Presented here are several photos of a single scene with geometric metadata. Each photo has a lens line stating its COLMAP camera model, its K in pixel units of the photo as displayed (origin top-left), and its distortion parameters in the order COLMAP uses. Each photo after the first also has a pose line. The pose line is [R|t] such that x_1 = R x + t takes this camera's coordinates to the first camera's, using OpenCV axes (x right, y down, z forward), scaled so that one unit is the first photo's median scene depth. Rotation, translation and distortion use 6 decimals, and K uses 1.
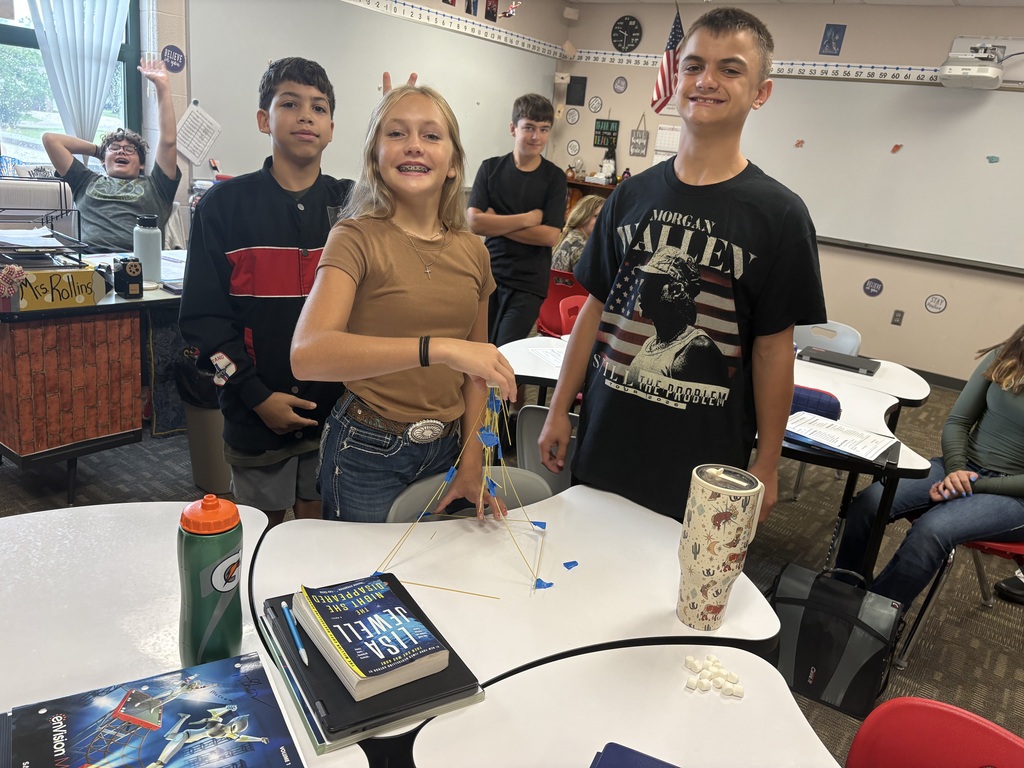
lens RADIAL K [[781.6, 0, 512.0], [0, 781.6, 384.0], [0, 0, 1]] dist [0.004387, 0.007910]
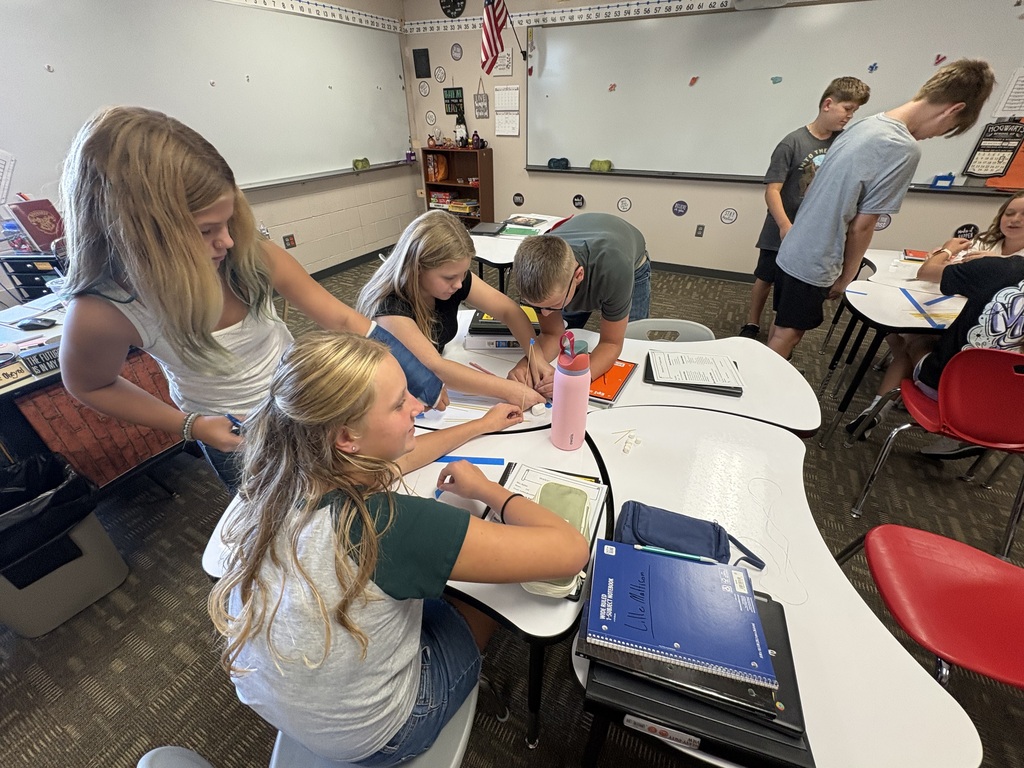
lens RADIAL K [[427.5, 0, 512.0], [0, 427.5, 384.0], [0, 0, 1]] dist [-0.001645, -0.000104]
pose [[0.978819, -0.191662, 0.071960, 0.080711], [0.164932, 0.946477, 0.277450, -0.081119], [-0.121285, -0.259705, 0.958041, 0.263429]]
